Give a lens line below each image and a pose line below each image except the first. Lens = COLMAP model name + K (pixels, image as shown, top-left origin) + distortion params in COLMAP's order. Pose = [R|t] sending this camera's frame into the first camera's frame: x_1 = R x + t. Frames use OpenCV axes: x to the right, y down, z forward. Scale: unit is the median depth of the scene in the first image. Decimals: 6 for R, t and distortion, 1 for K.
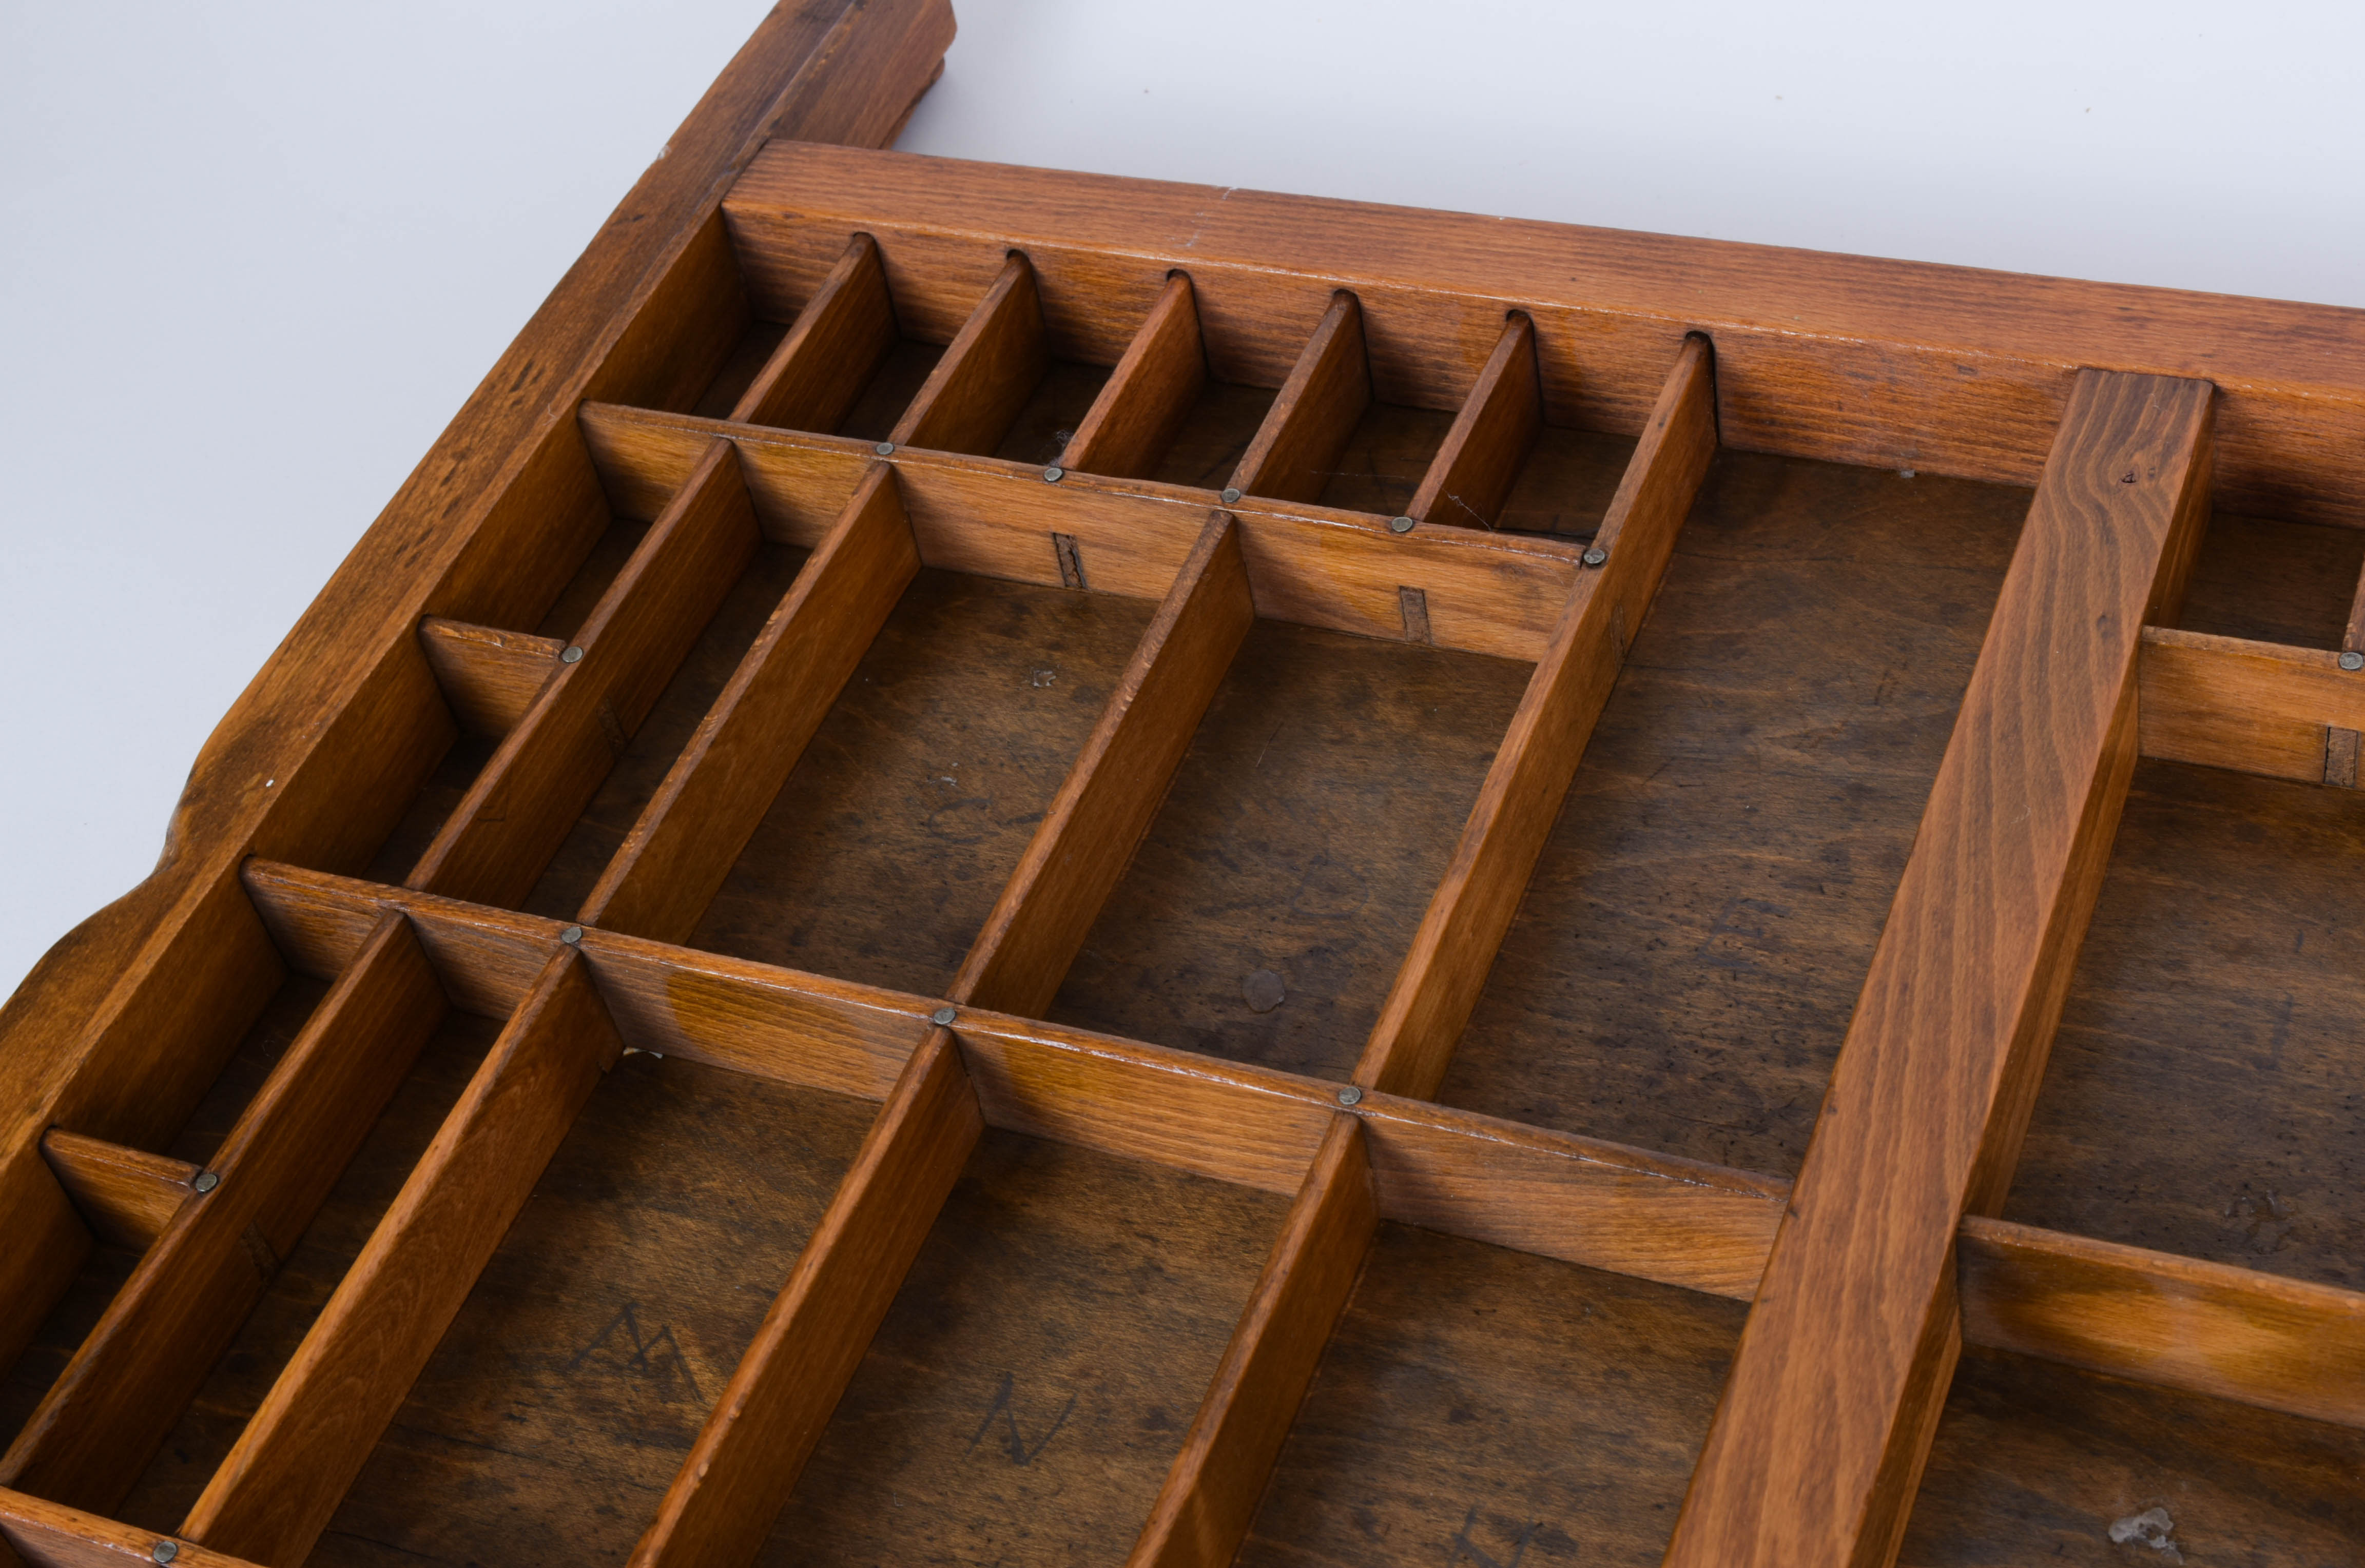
lens RADIAL K [[3575.6, 0, 1182.5], [0, 3575.6, 784.0], [0, 0, 1]] dist [-0.012377, 0.004900]
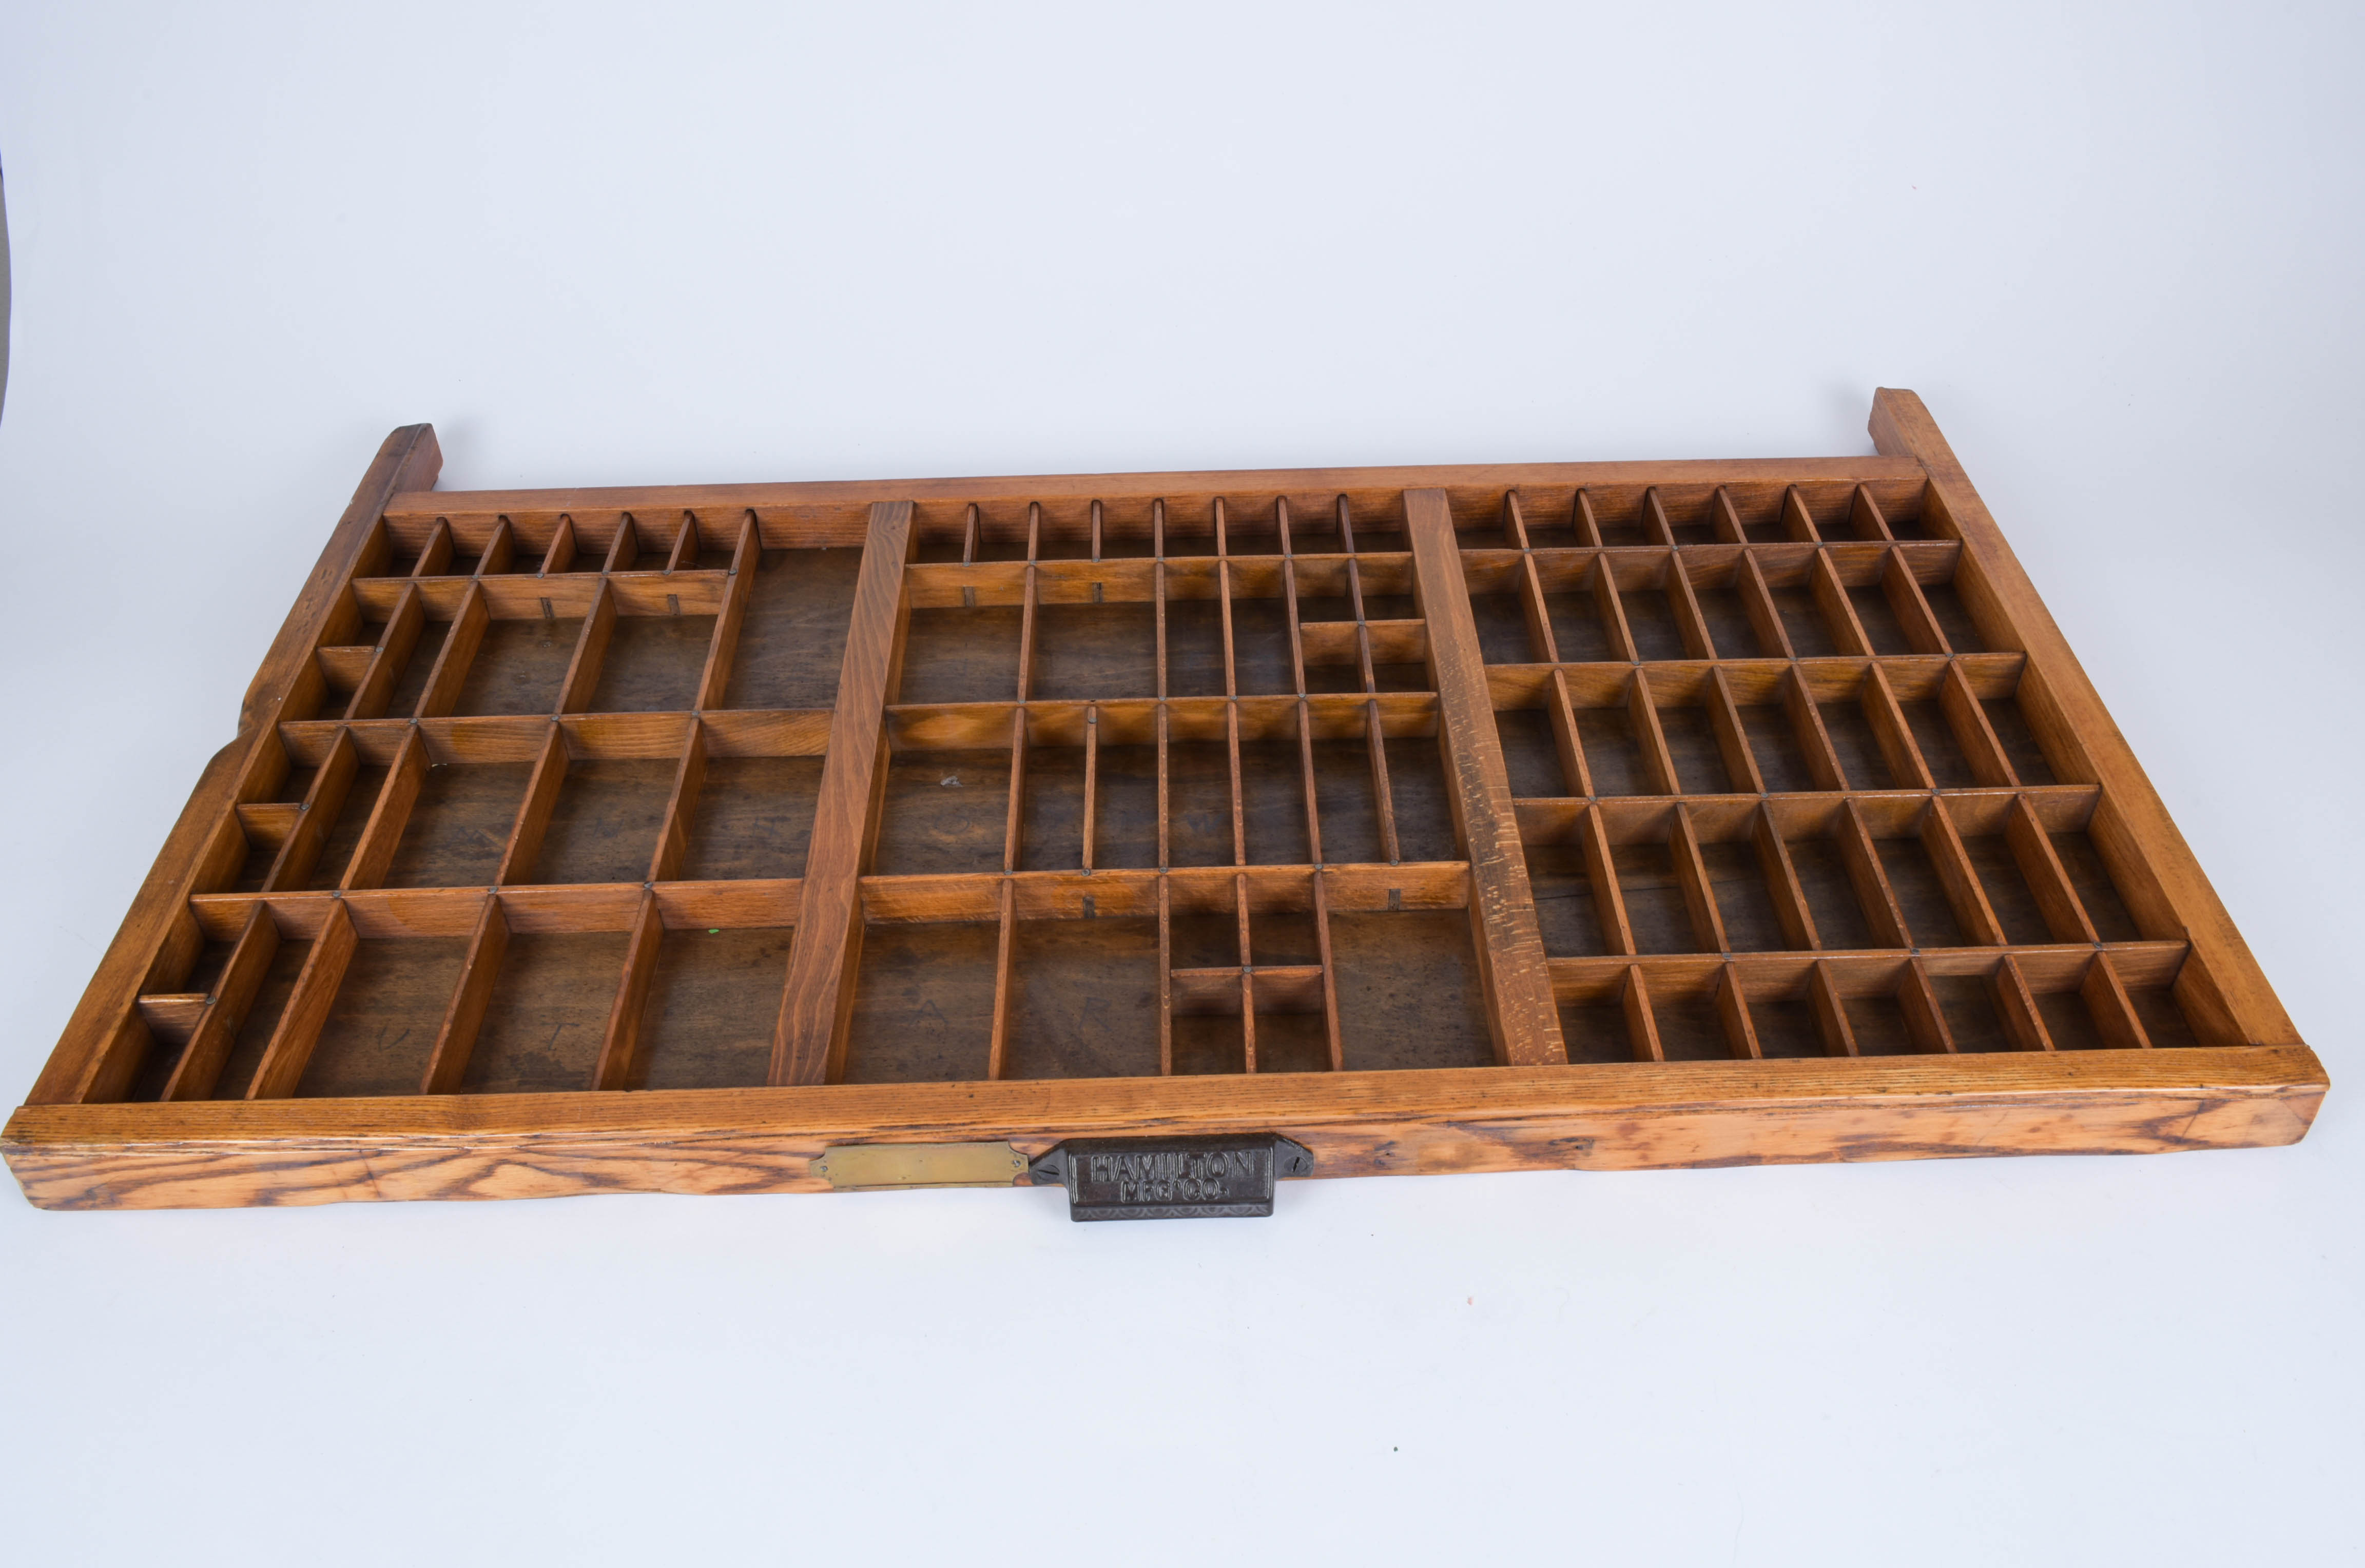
lens RADIAL K [[1986.7, 0, 1182.5], [0, 1986.7, 784.0], [0, 0, 1]] dist [-0.012873, -0.006401]
pose [[0.908041, -0.139602, 0.394935, -0.249417], [0.186321, 0.979034, -0.082324, 0.348870], [-0.375162, 0.148338, 0.915013, -0.740039]]
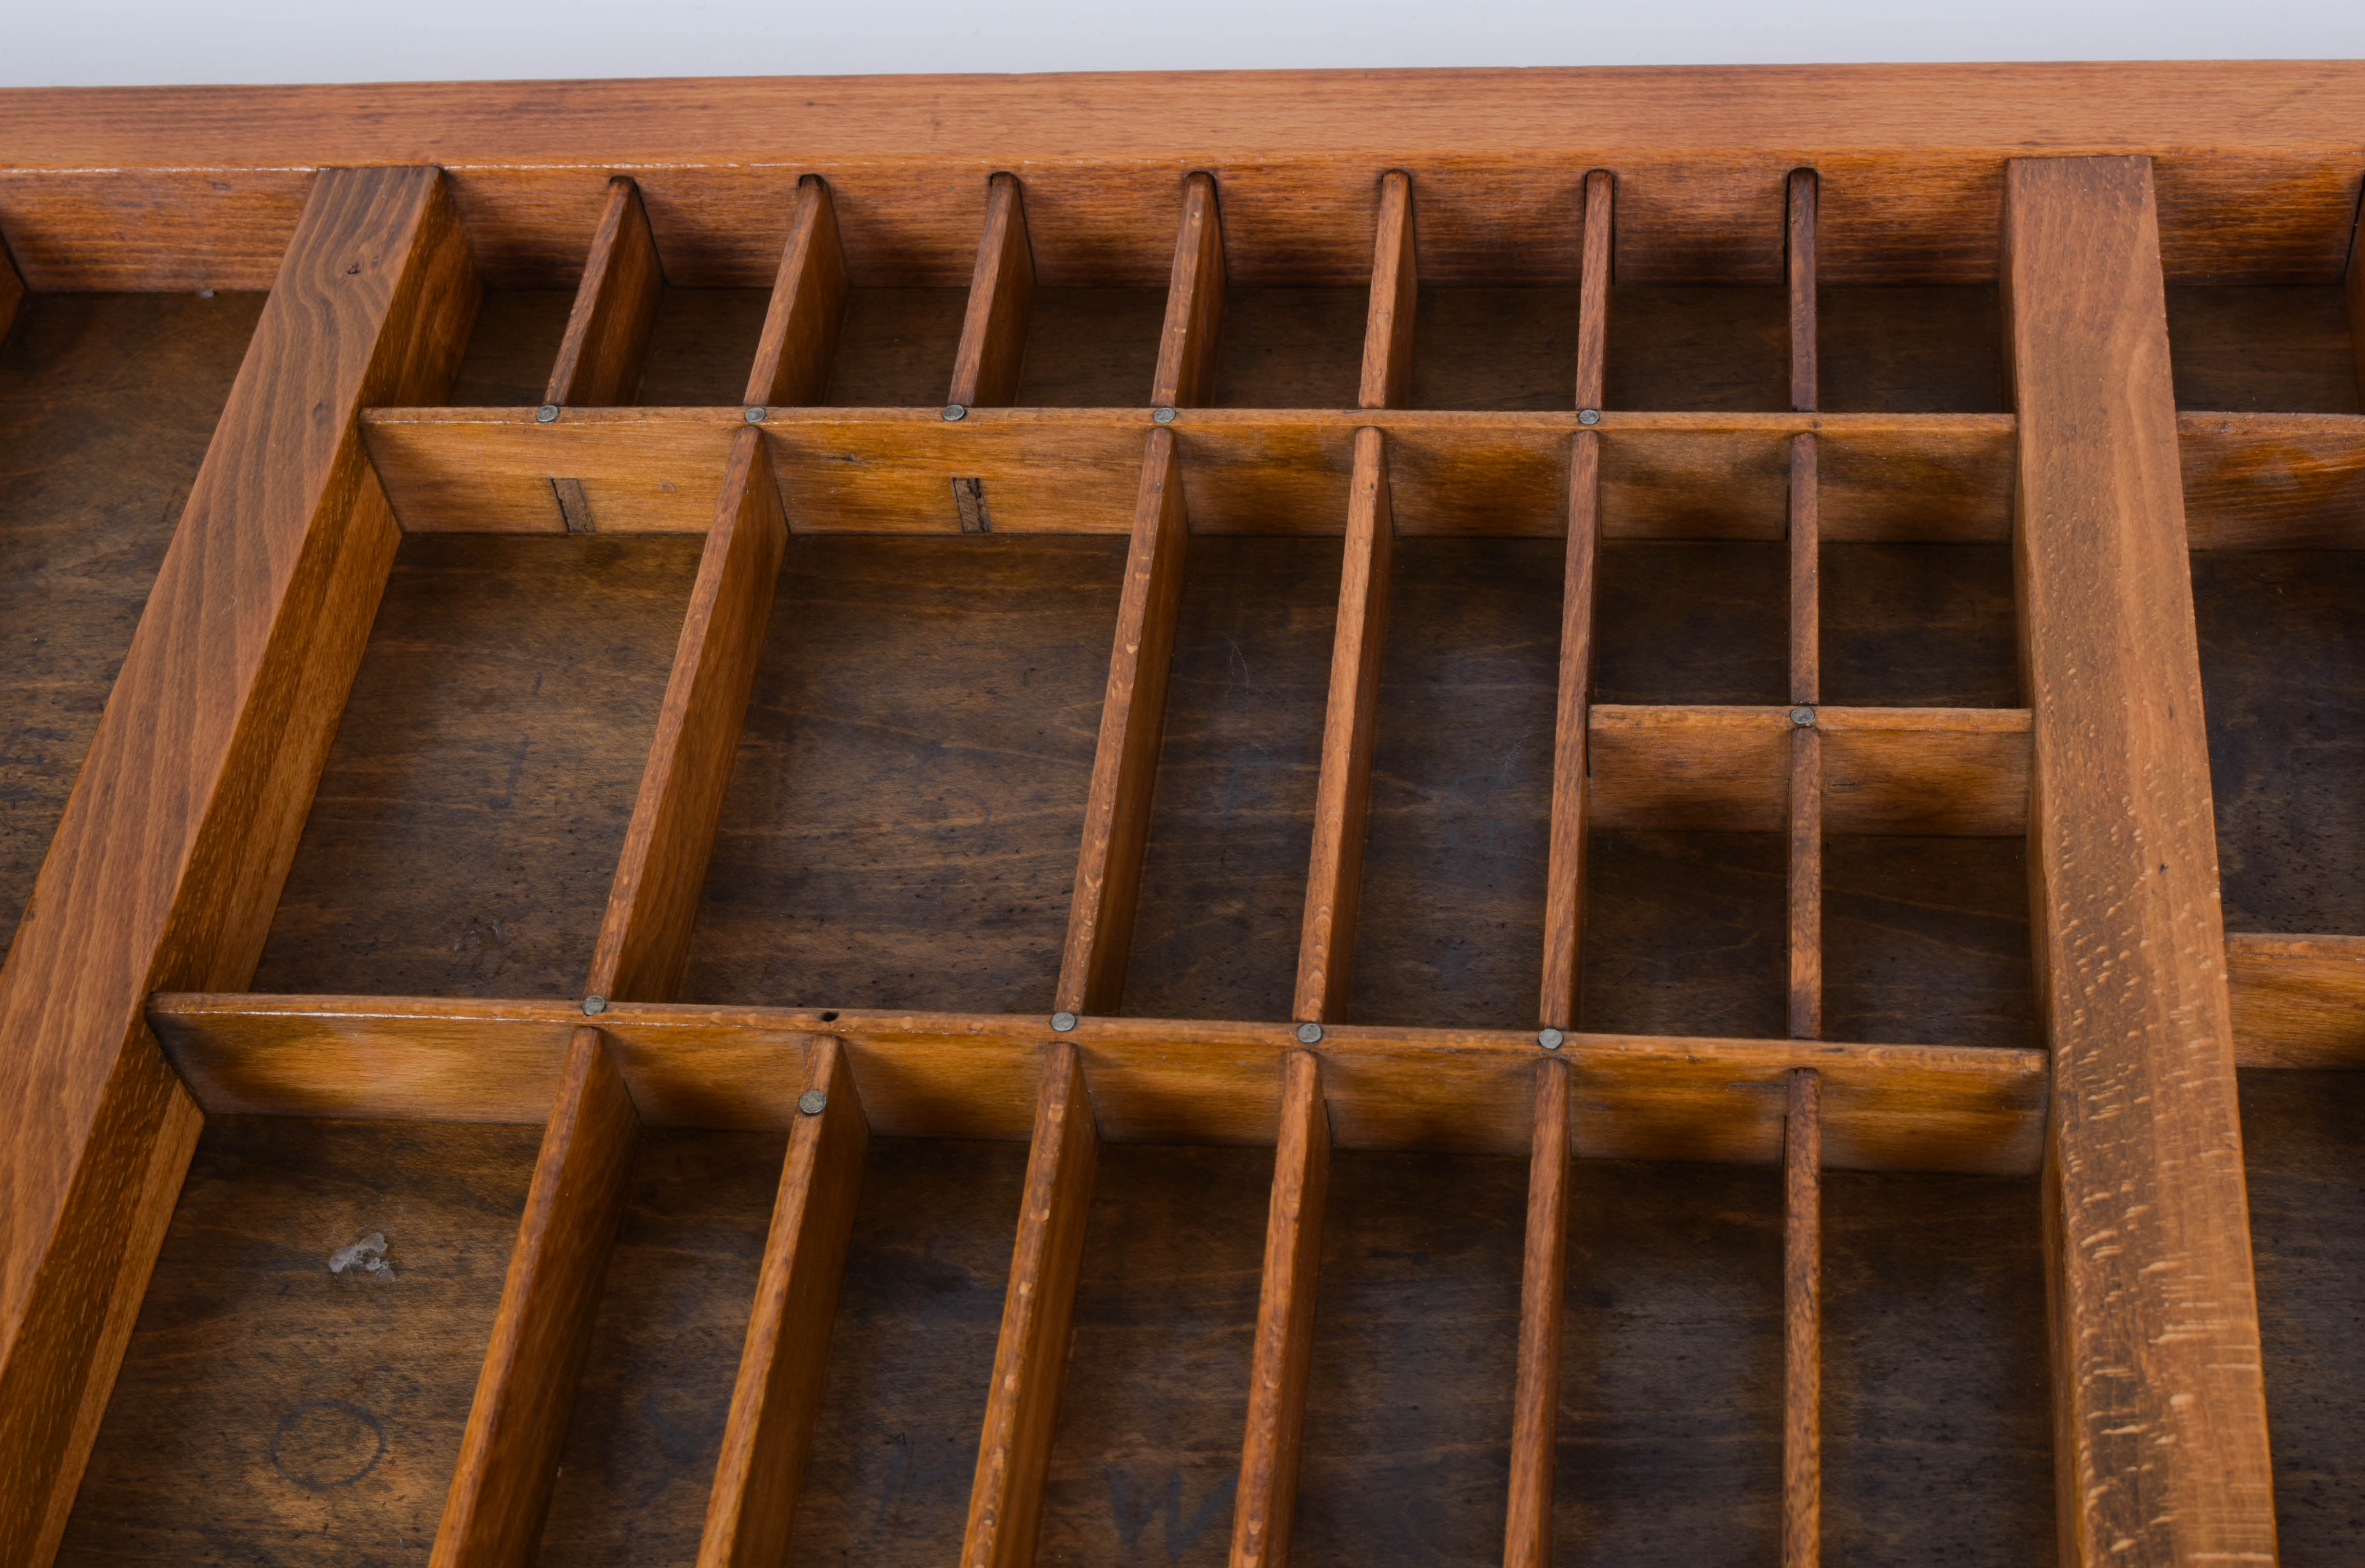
lens RADIAL K [[3575.6, 0, 1182.5], [0, 3575.6, 784.0], [0, 0, 1]] dist [-0.012377, 0.004900]
pose [[0.959553, -0.164382, 0.228553, 0.238096], [0.155186, 0.986195, 0.057768, 0.039964], [-0.234893, -0.019963, 0.971816, -0.069378]]
